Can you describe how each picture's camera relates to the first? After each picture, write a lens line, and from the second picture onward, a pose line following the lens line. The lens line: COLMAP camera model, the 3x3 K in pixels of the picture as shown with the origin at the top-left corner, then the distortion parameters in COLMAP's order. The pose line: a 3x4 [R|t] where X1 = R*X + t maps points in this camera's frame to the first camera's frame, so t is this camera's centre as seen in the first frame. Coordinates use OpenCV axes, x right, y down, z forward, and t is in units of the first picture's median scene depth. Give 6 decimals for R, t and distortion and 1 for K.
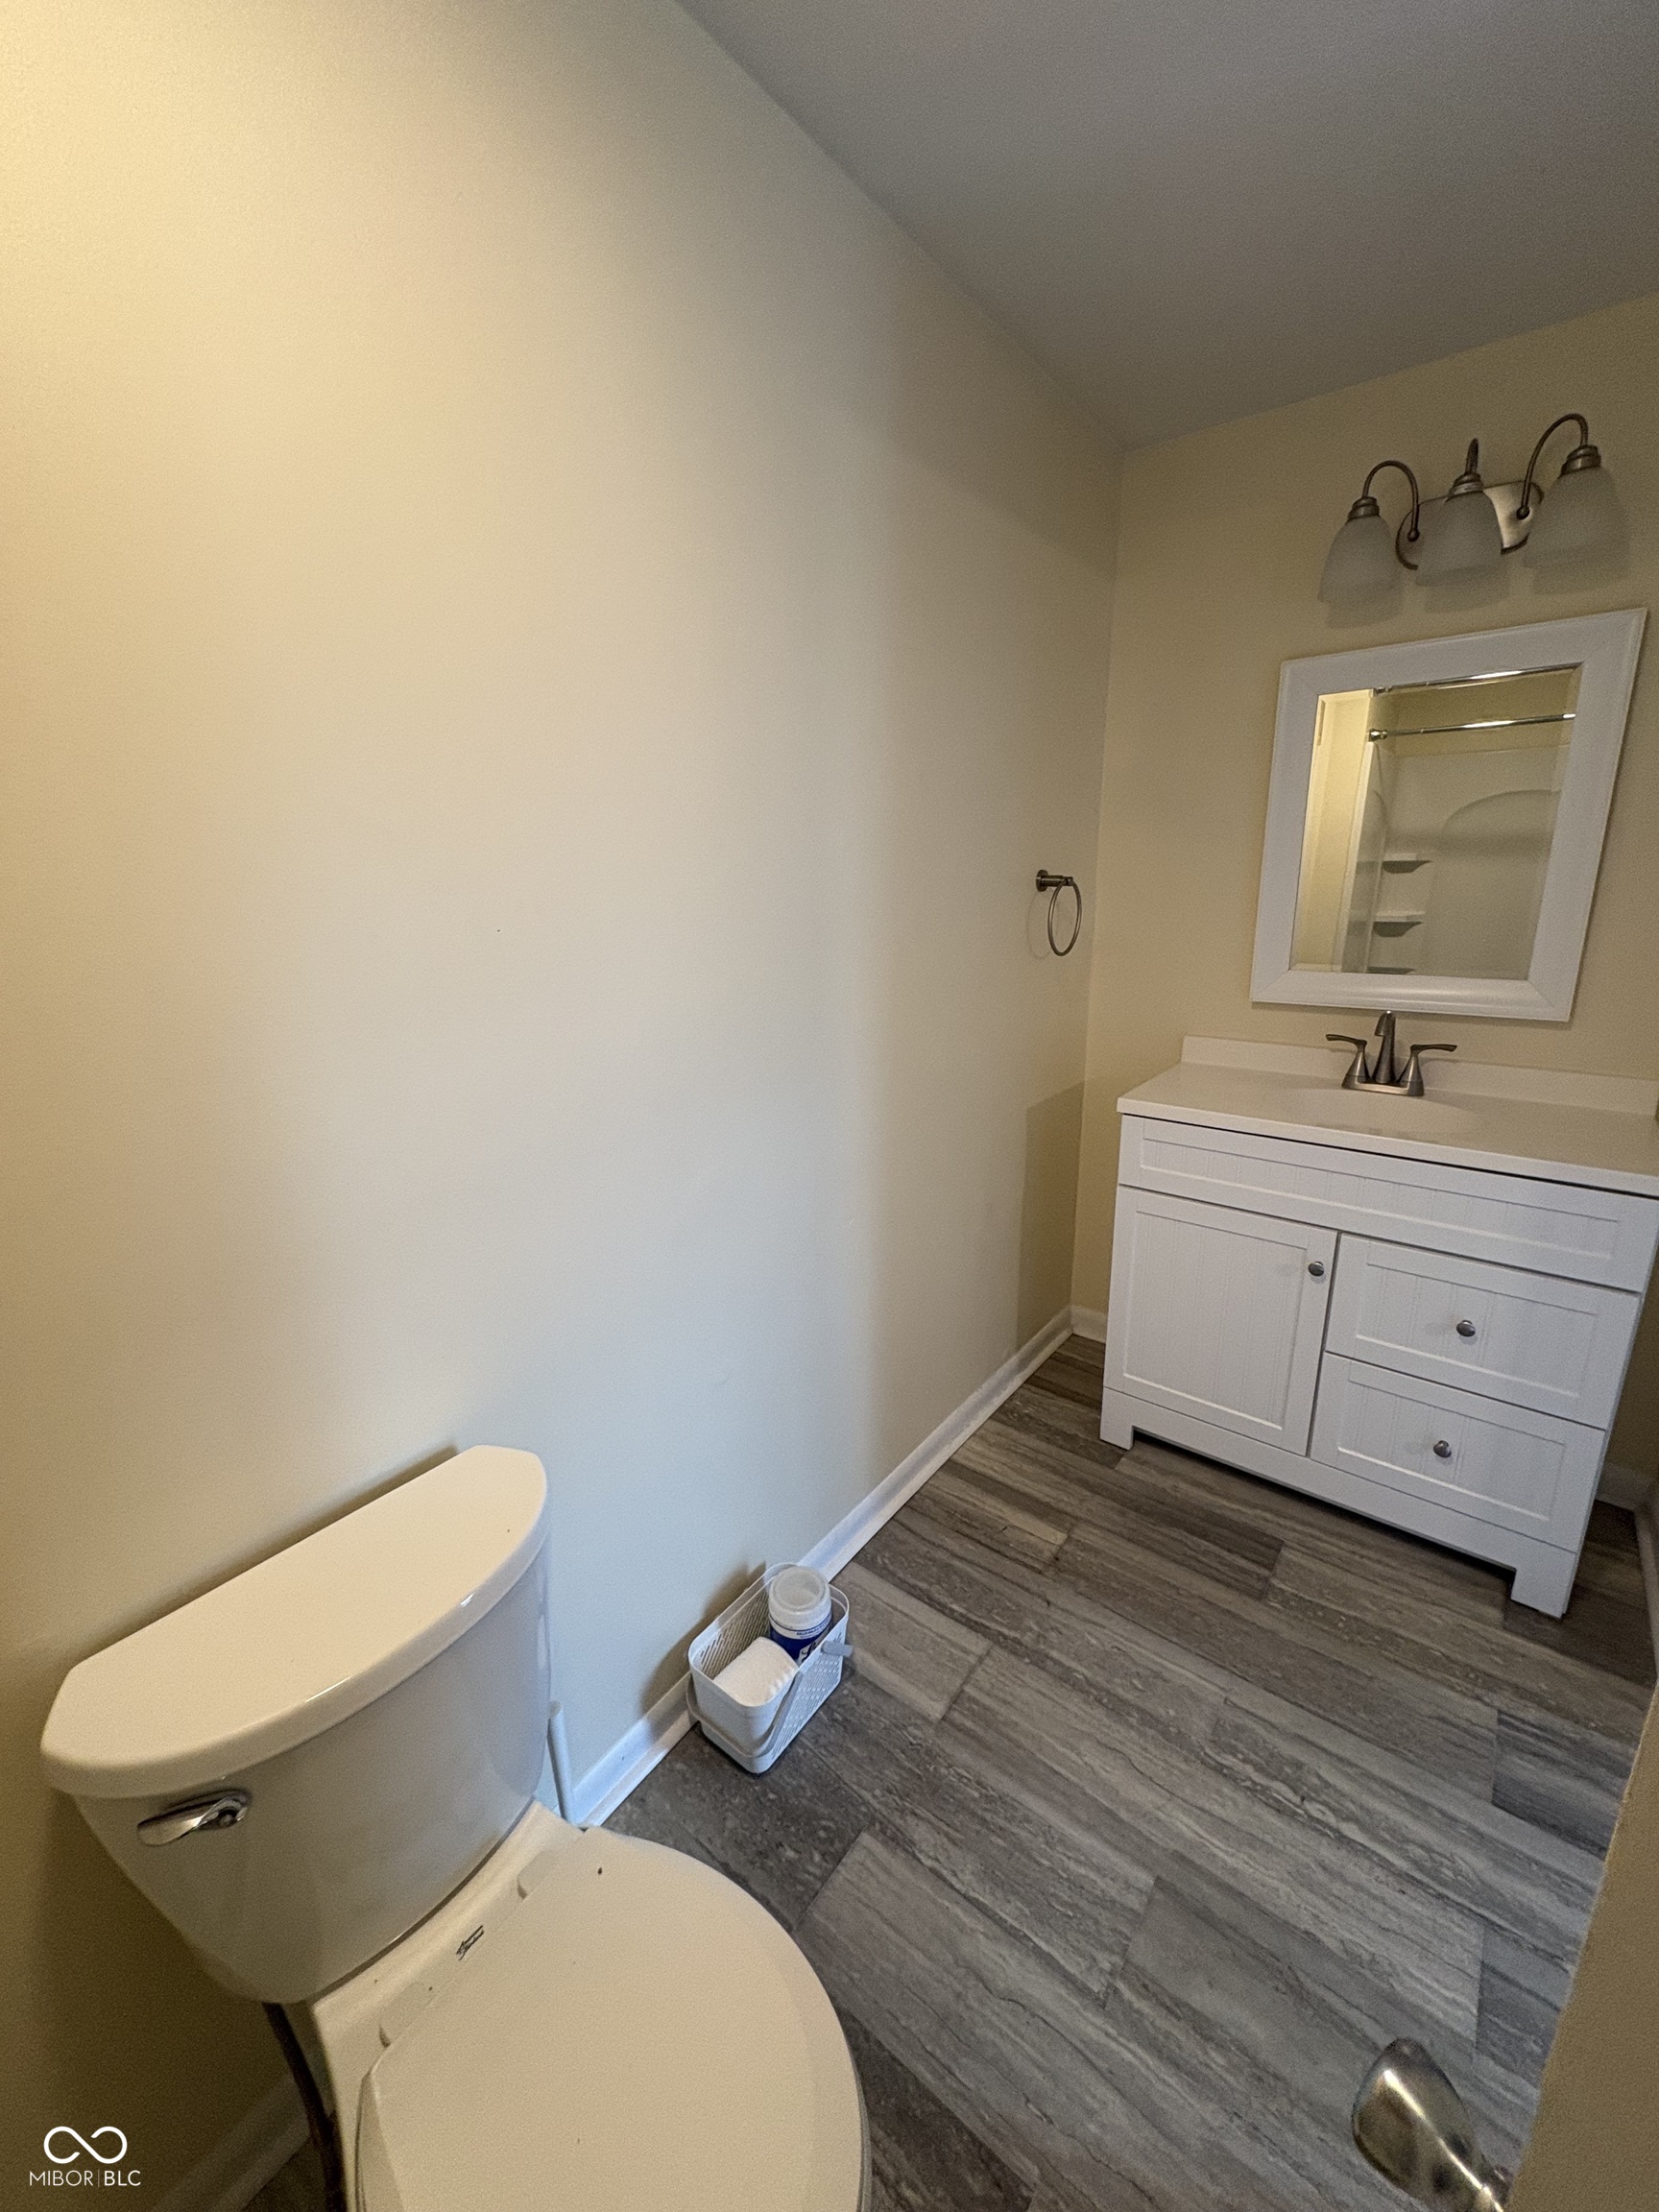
lens RADIAL K [[880.7, 0, 836.5], [0, 880.7, 1101.3], [0, 0, 1]] dist [-0.000716, 0.000322]
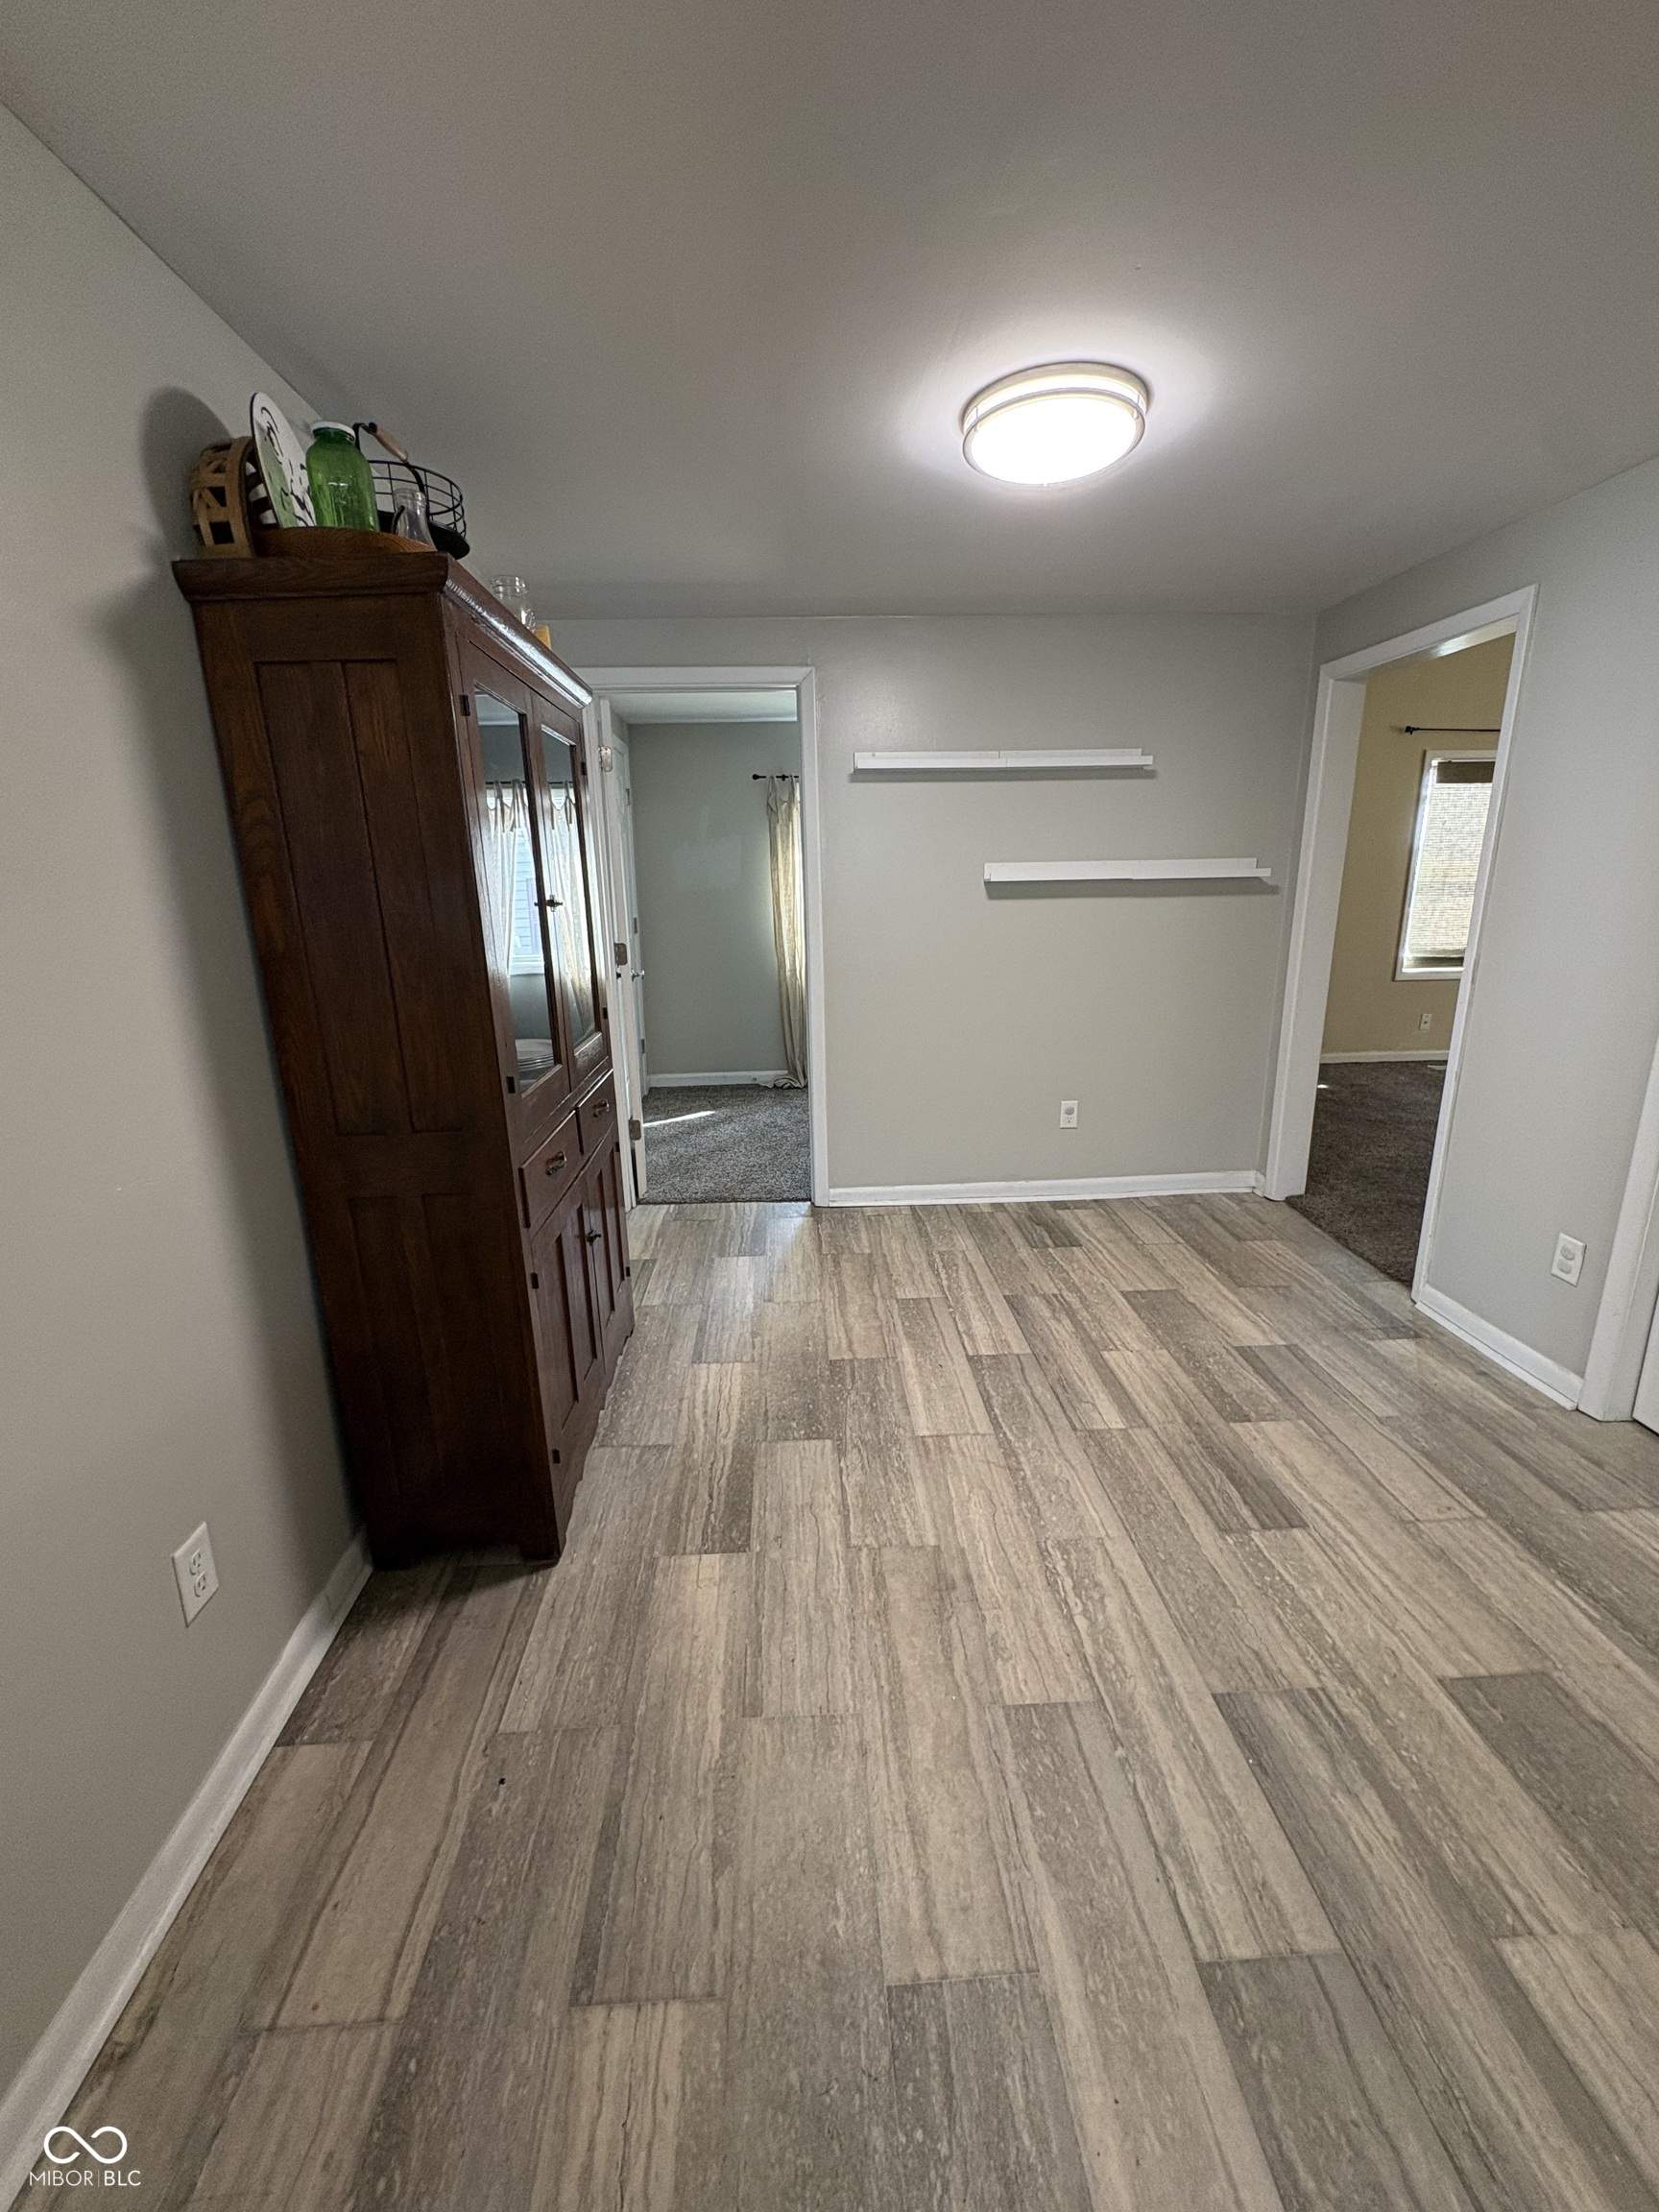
lens RADIAL K [[880.7, 0, 826.7], [0, 880.7, 1105.7], [0, 0, 1]] dist [-0.000716, 0.000322]
pose [[0.650371, 0.200829, -0.732588, 0.970826], [-0.206850, 0.974795, 0.083591, 0.071600], [0.730911, 0.097171, 0.675520, -0.159610]]
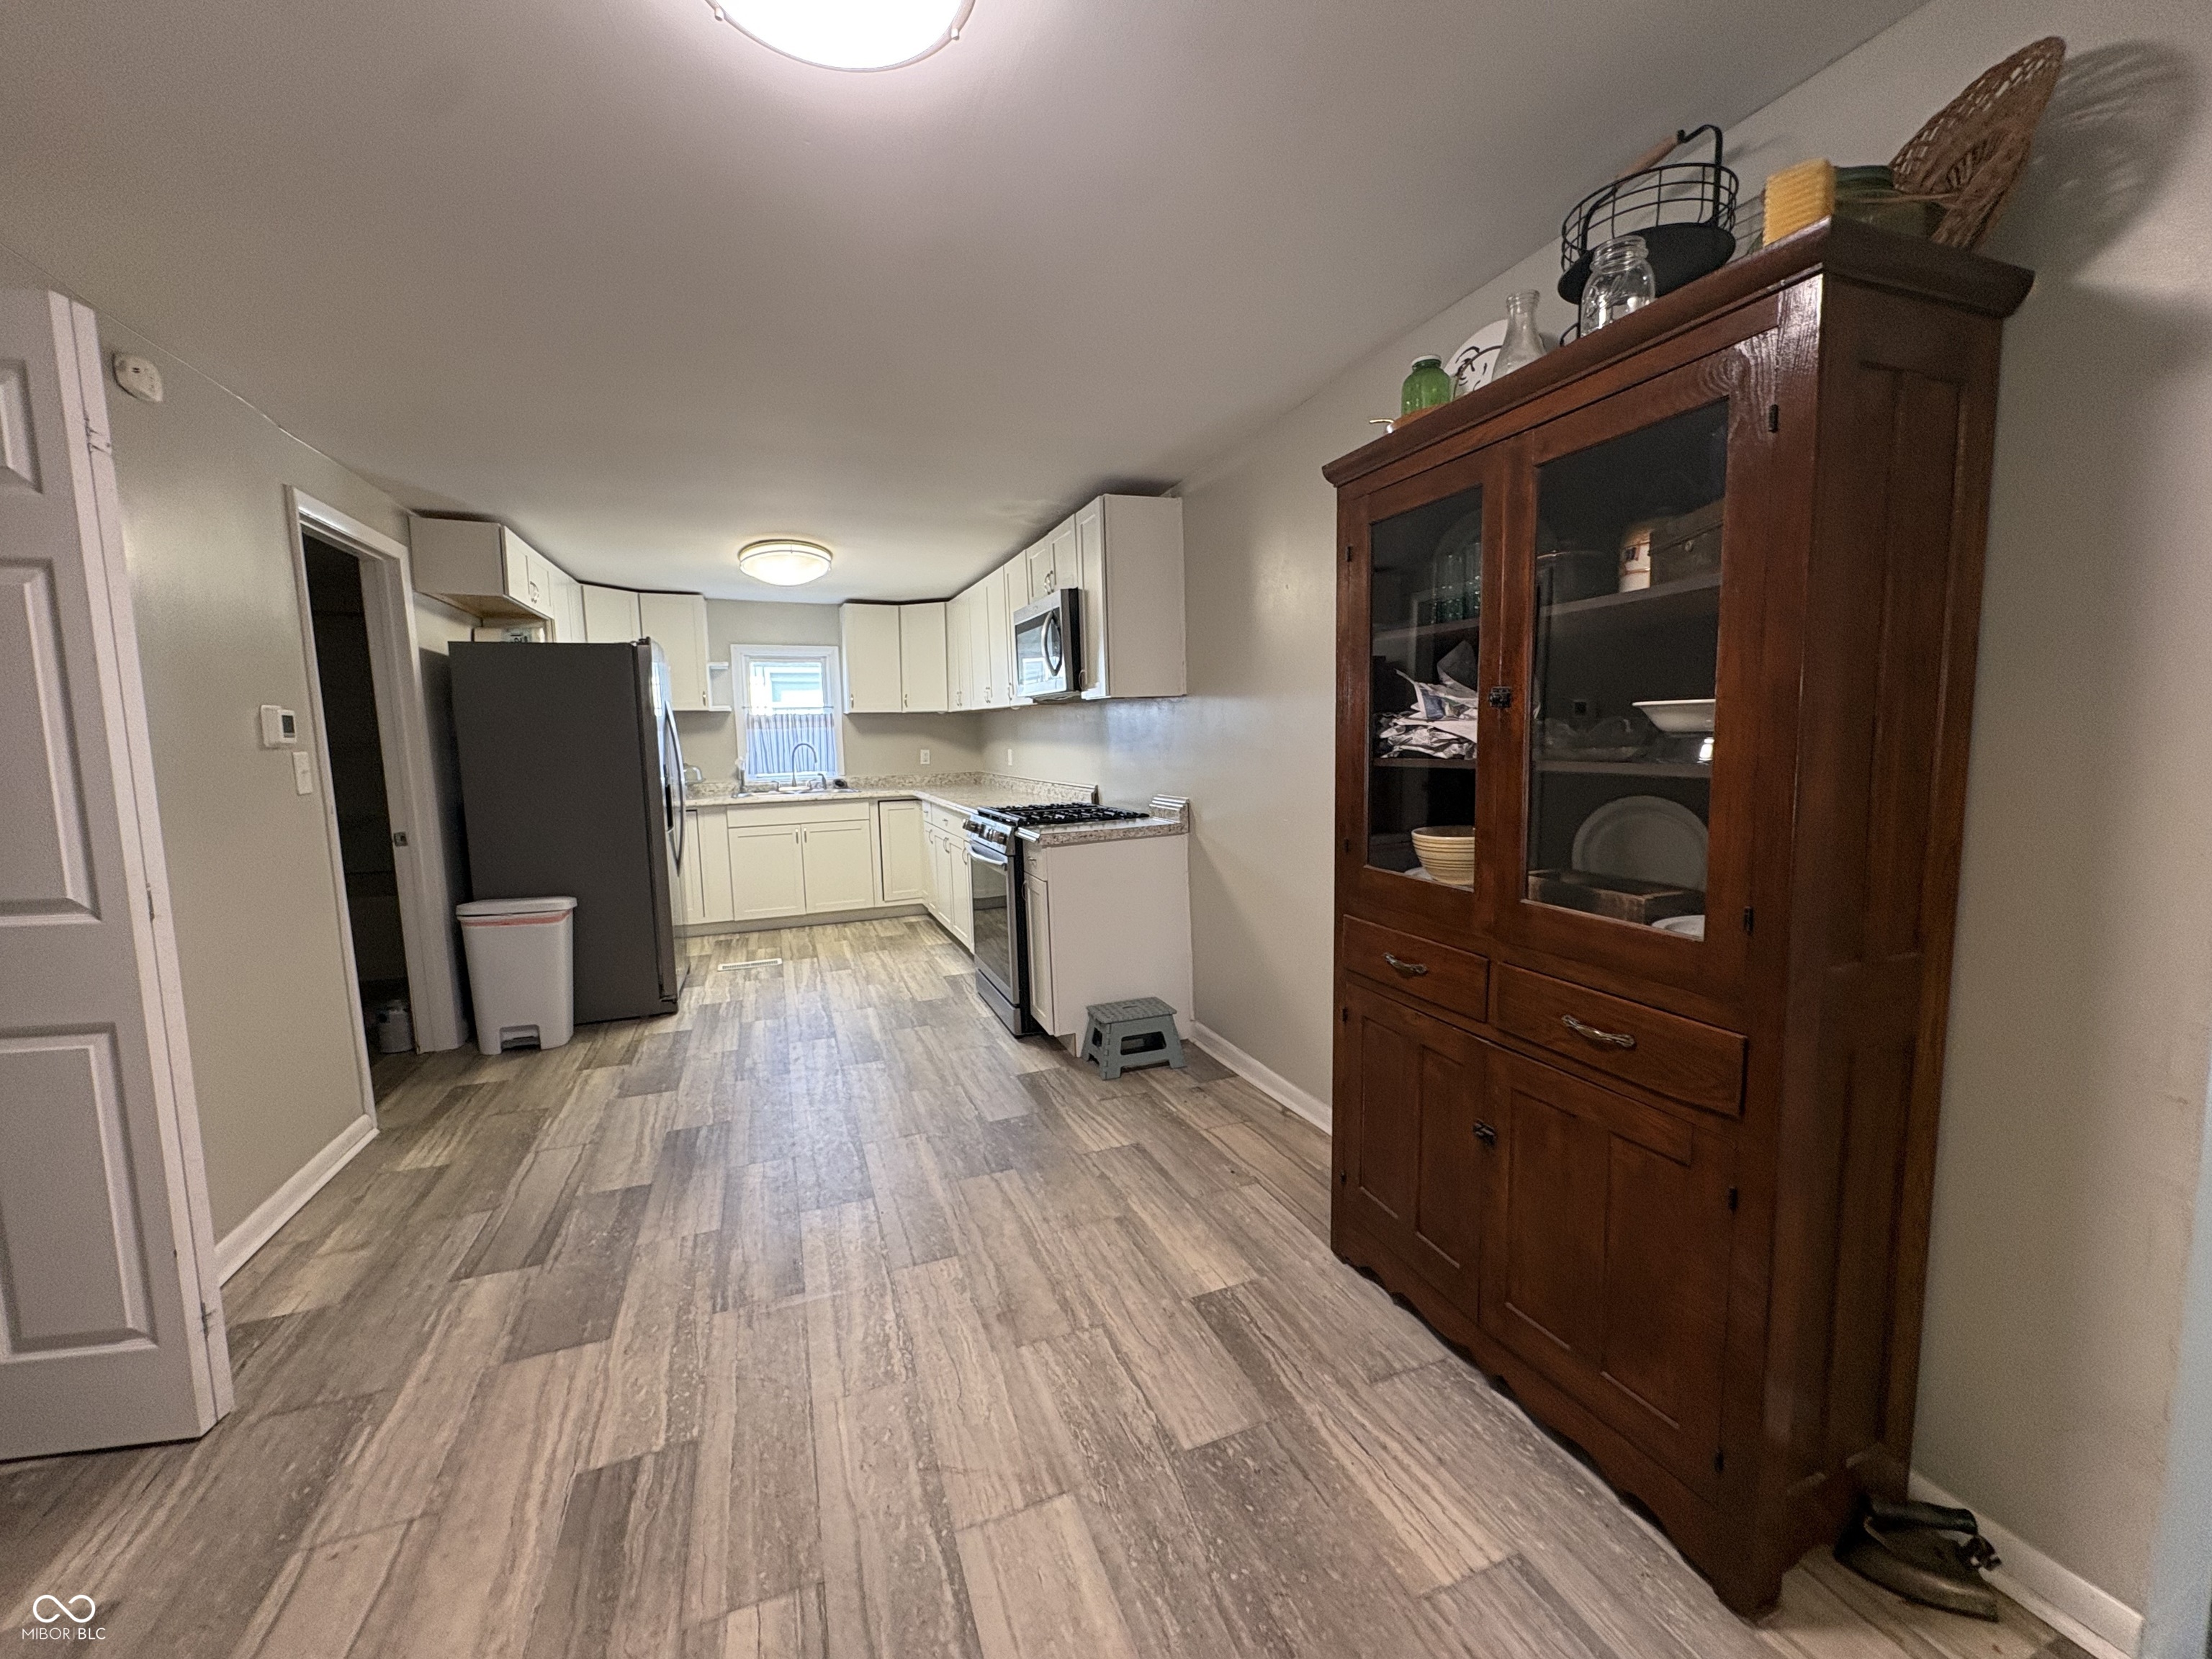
lens RADIAL K [[880.7, 0, 1107.7], [0, 880.7, 833.0], [0, 0, 1]] dist [-0.000716, 0.000322]
pose [[-0.855962, -0.017407, 0.516746, -0.413722], [0.184200, 0.923591, 0.336229, -0.301669], [-0.483114, 0.382984, -0.787353, 1.451833]]
